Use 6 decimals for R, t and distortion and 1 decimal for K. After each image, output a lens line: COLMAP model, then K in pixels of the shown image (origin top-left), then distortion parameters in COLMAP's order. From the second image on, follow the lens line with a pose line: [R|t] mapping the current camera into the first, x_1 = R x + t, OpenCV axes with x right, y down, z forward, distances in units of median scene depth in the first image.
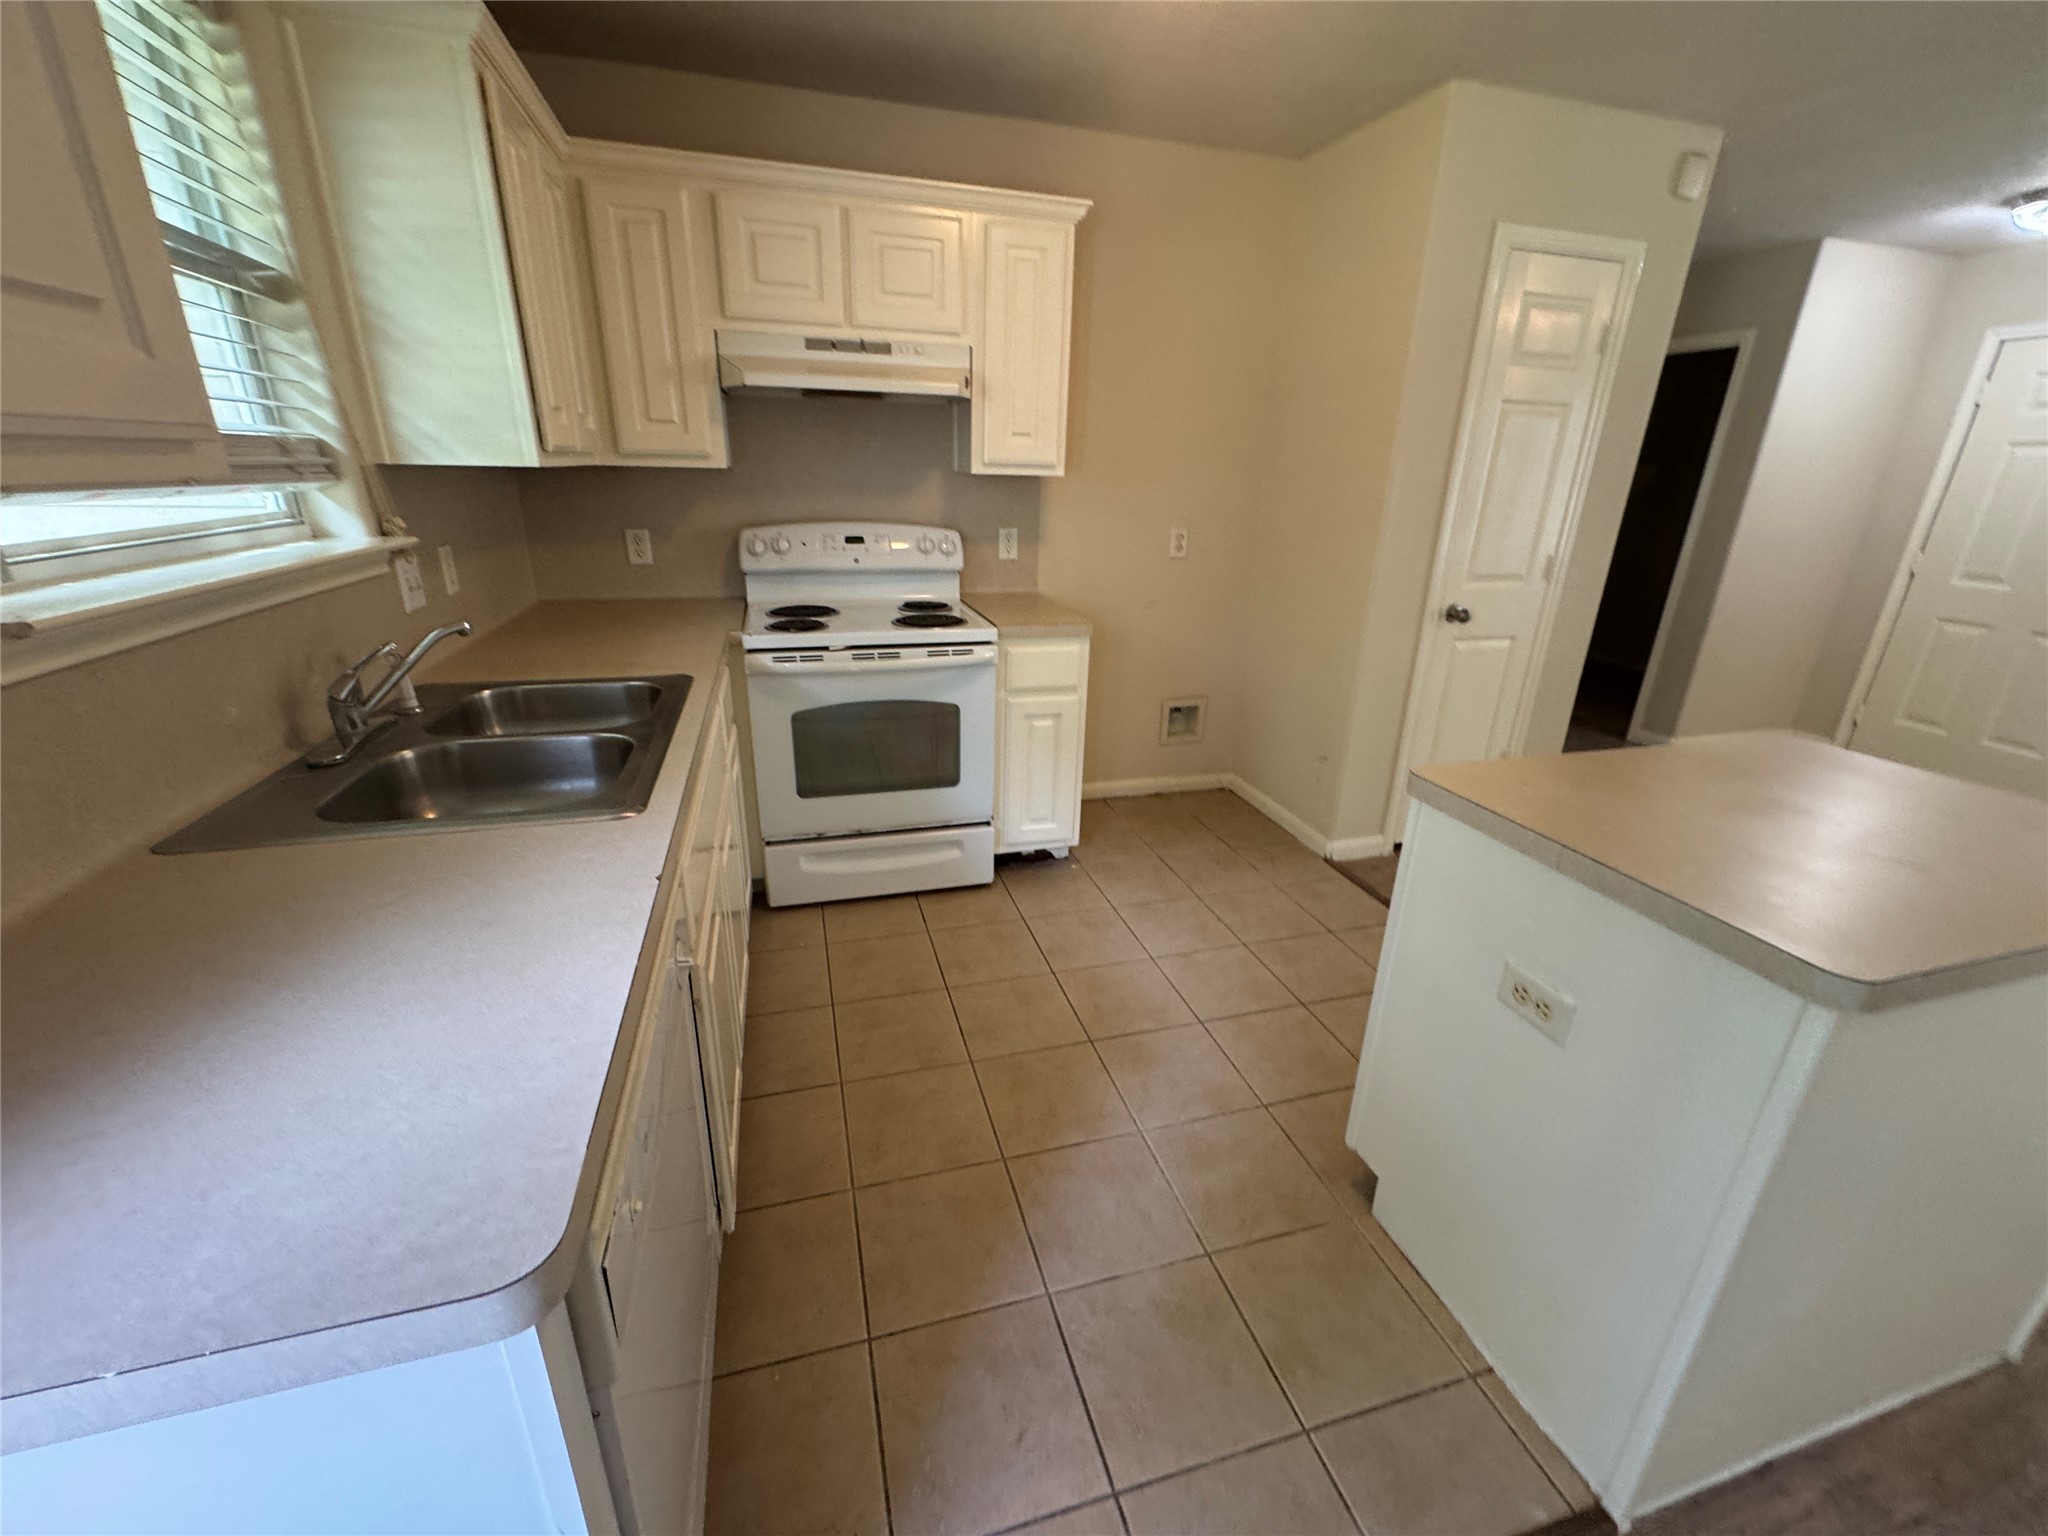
lens RADIAL K [[823.5, 0, 1019.2], [0, 823.5, 766.4], [0, 0, 1]] dist [-0.003093, 0.000783]
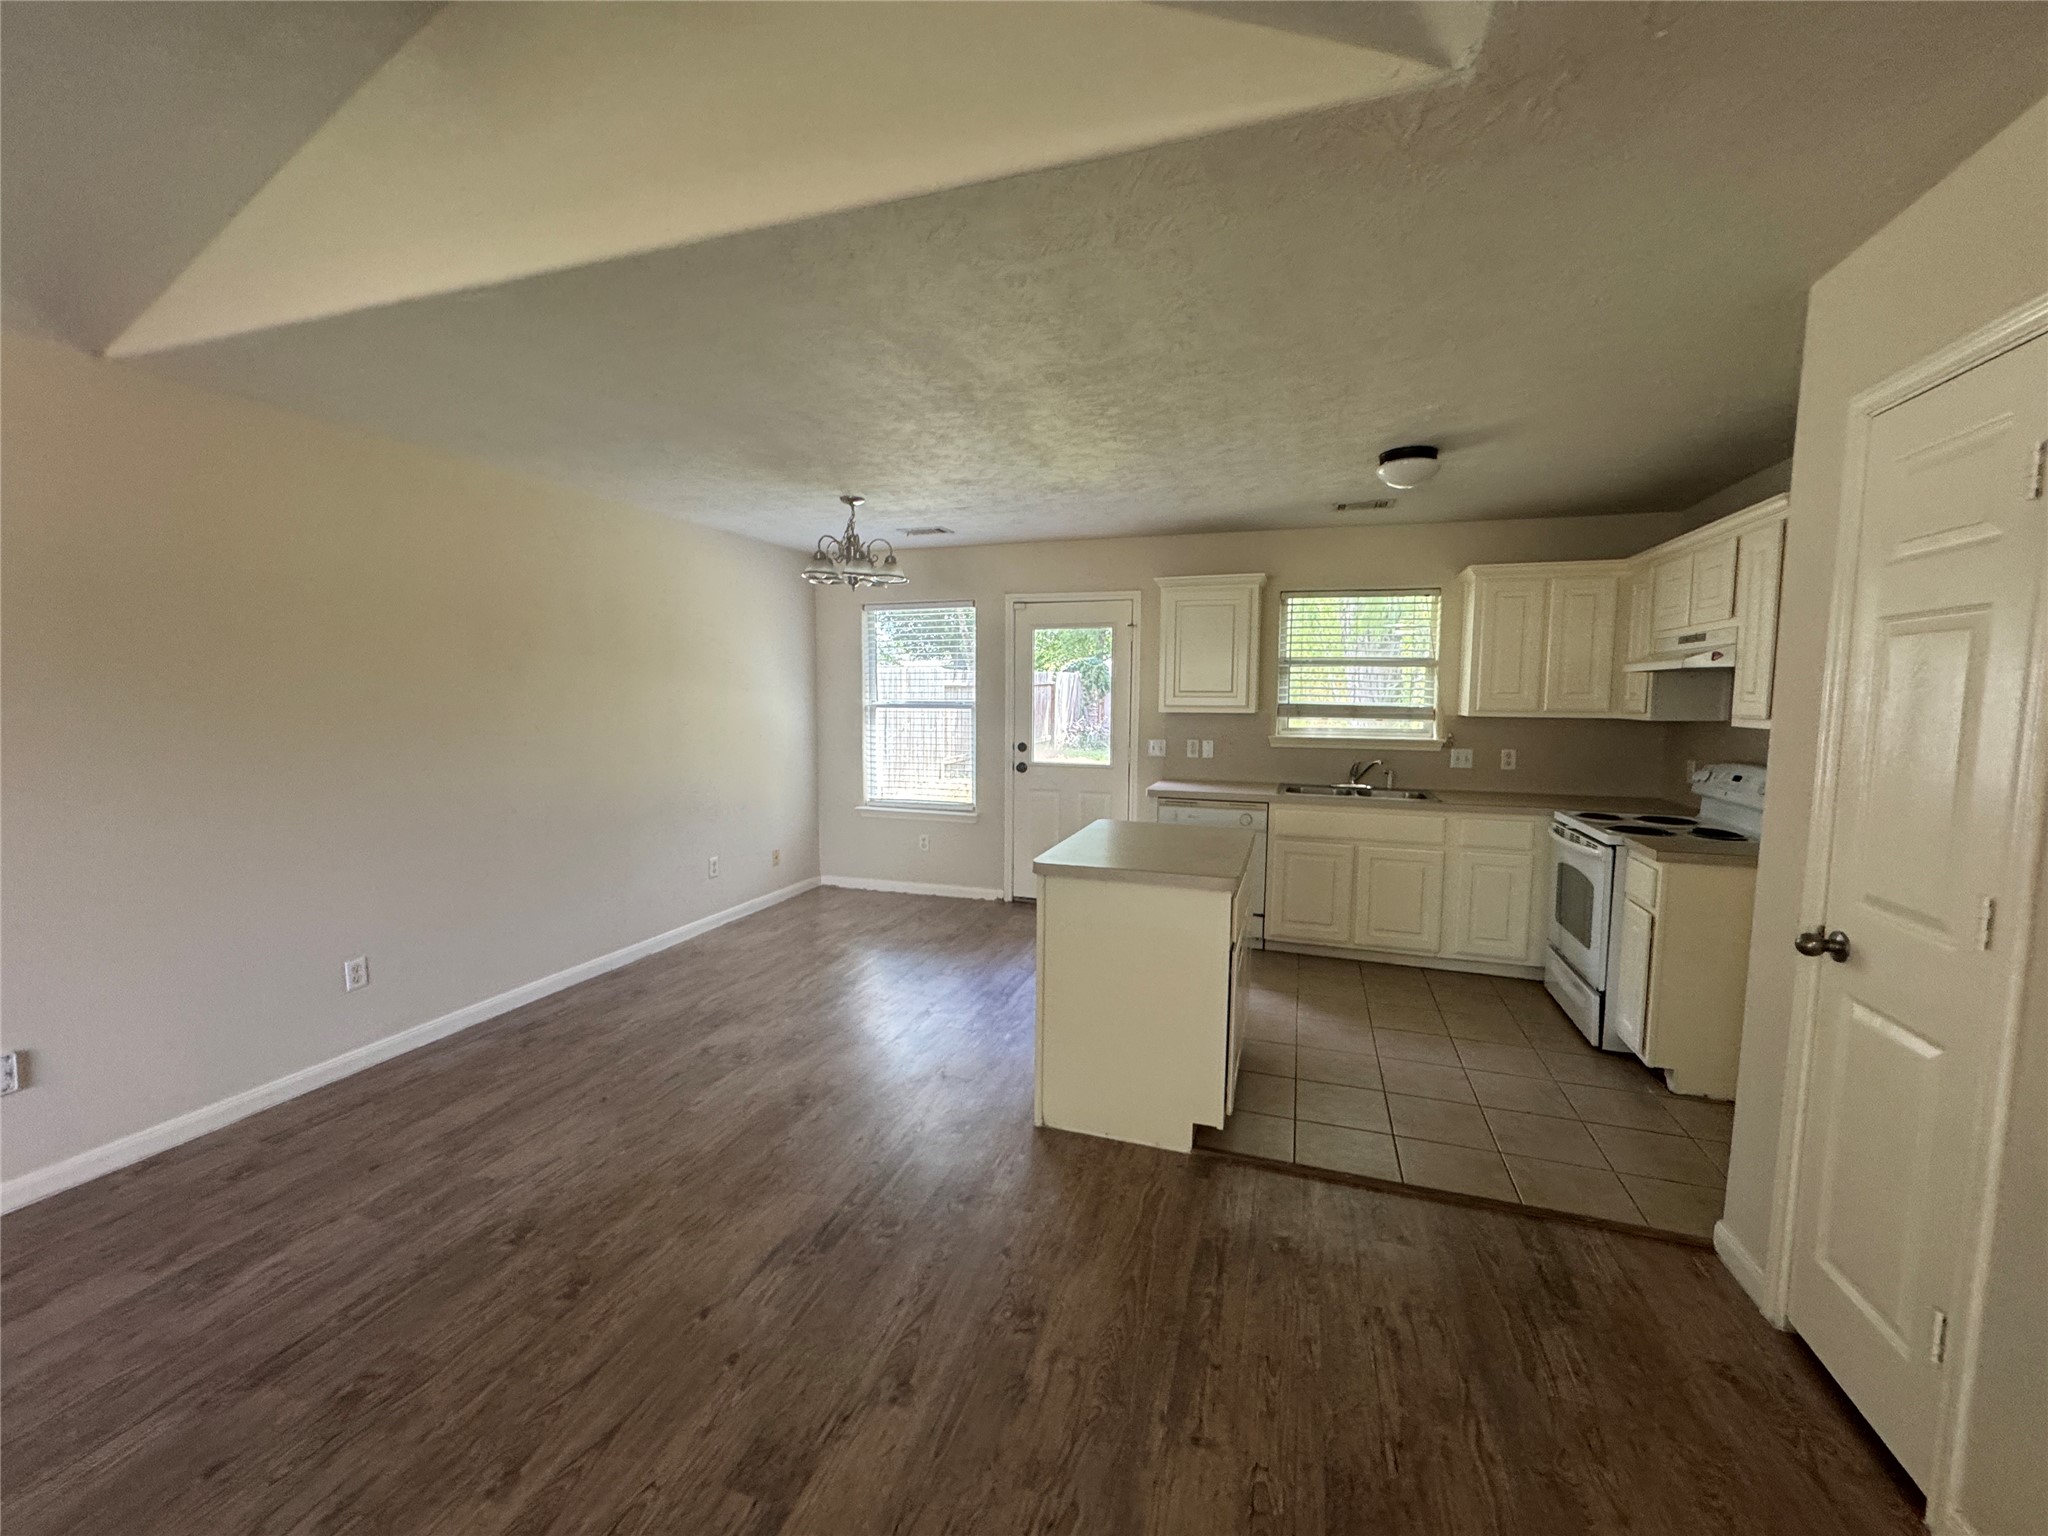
lens RADIAL K [[823.5, 0, 1023.6], [0, 823.5, 767.7], [0, 0, 1]] dist [-0.003093, 0.000783]
pose [[-0.561664, 0.045564, -0.826110, 1.567991], [-0.305737, 0.916378, 0.258410, -0.318997], [0.768804, 0.397712, -0.500766, 0.898644]]
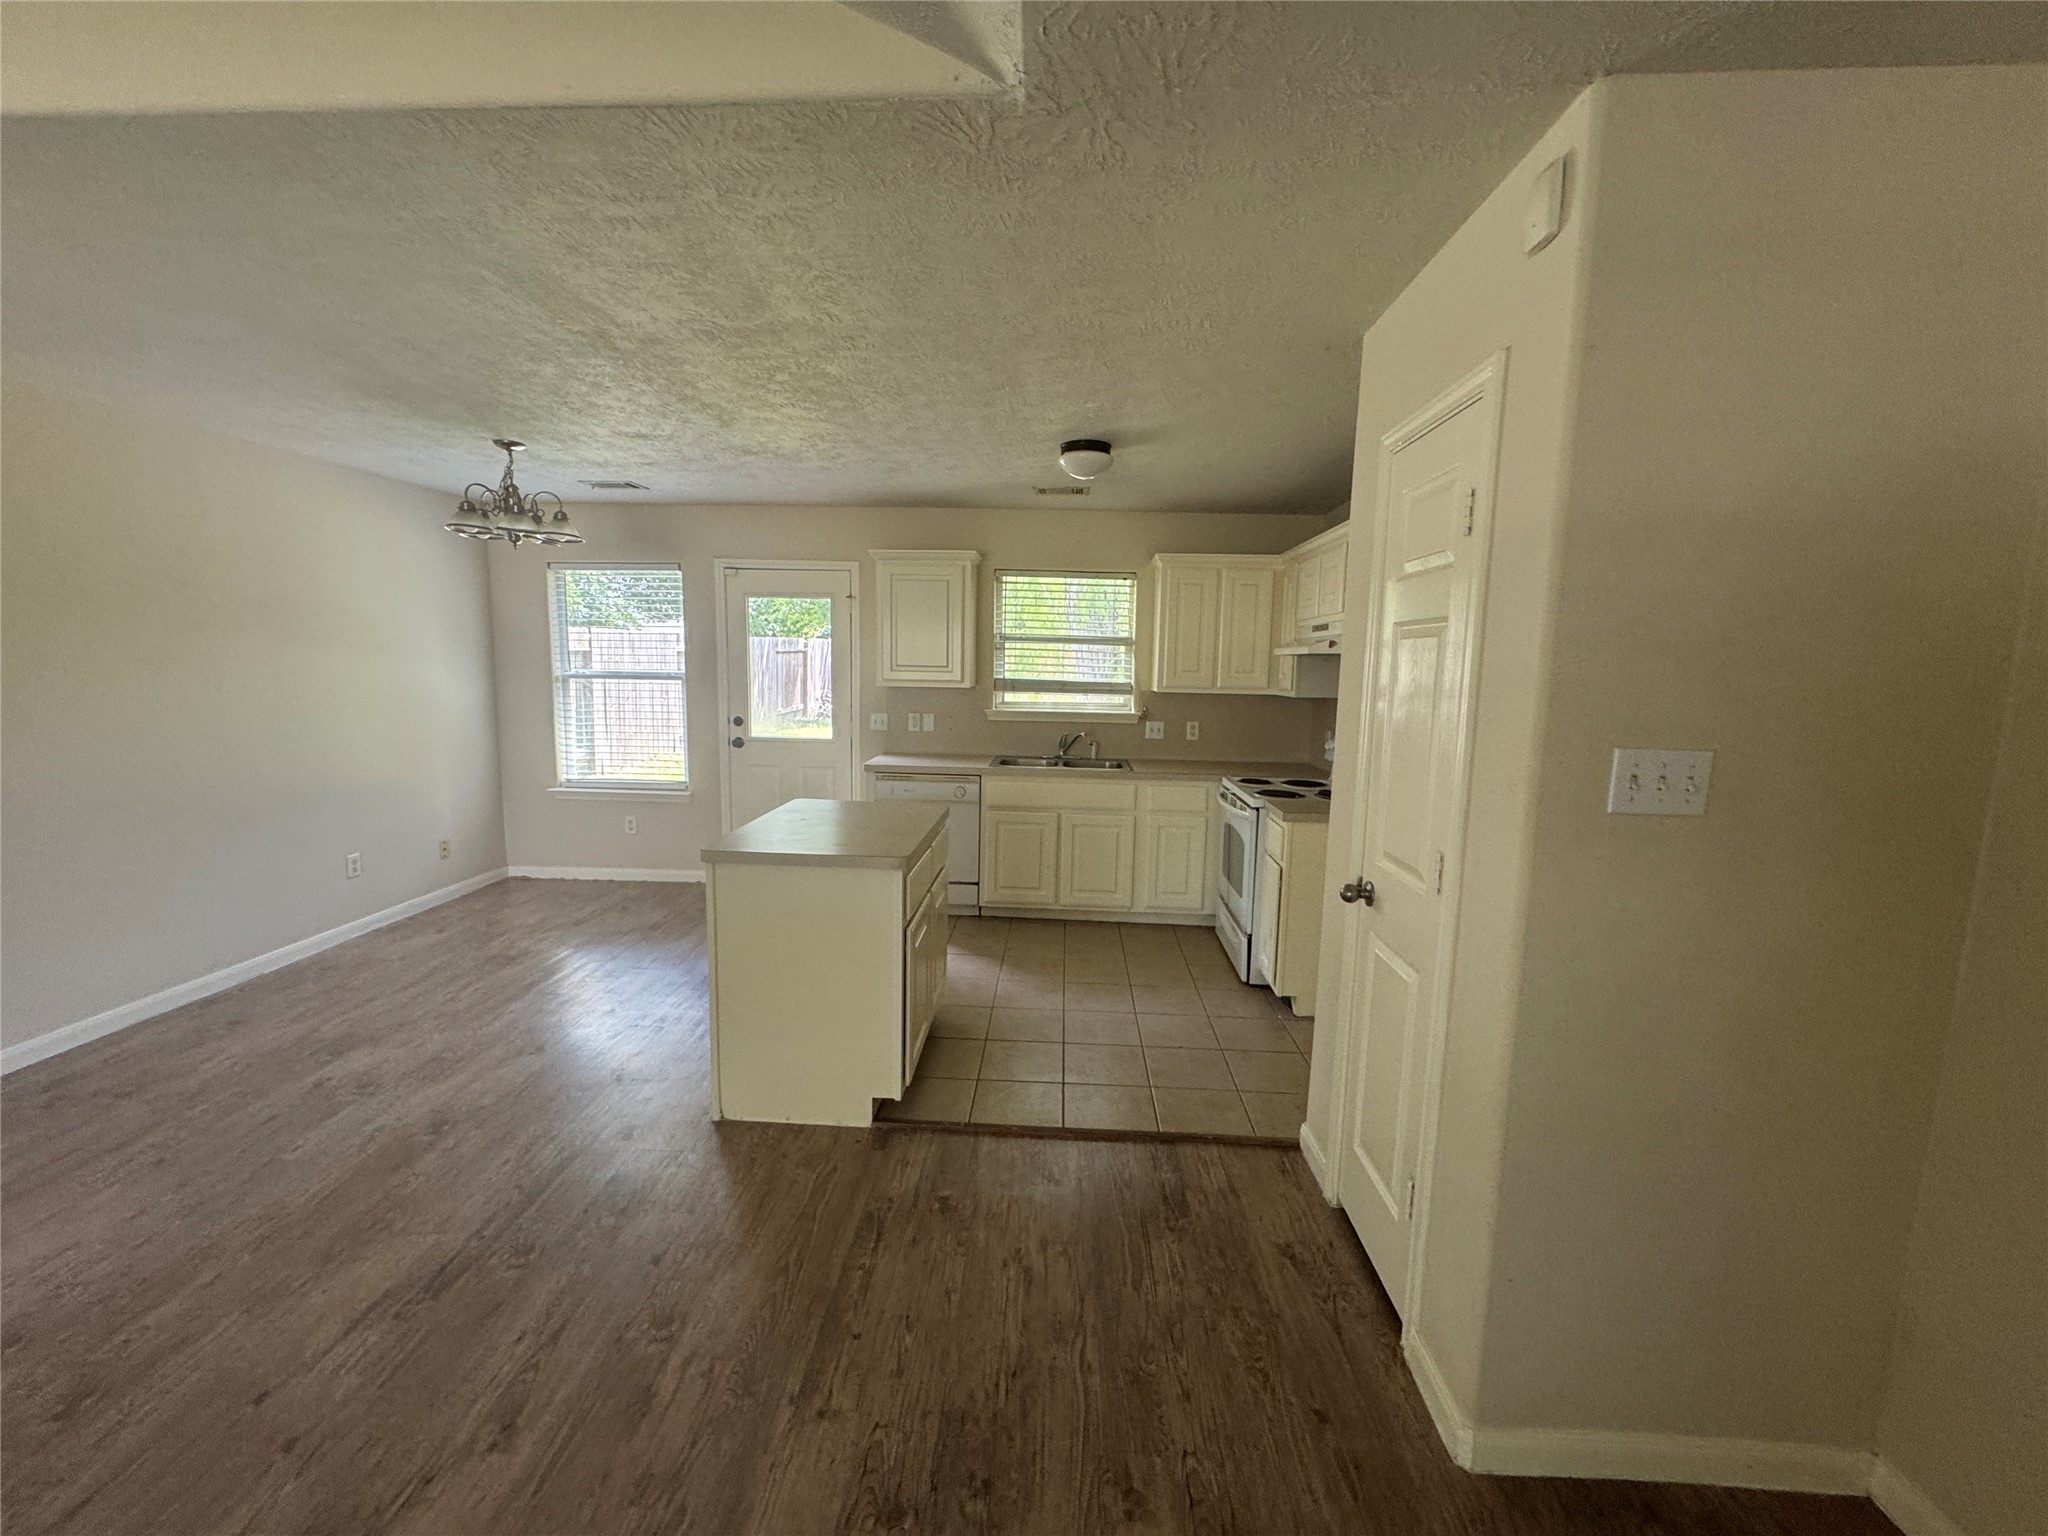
lens RADIAL K [[823.5, 0, 1027.4], [0, 823.5, 766.0], [0, 0, 1]] dist [-0.003093, 0.000783]
pose [[-0.310239, 0.086492, -0.946716, 1.512948], [-0.355397, 0.913093, 0.199884, -0.375568], [0.881728, 0.398471, -0.252538, 0.993411]]
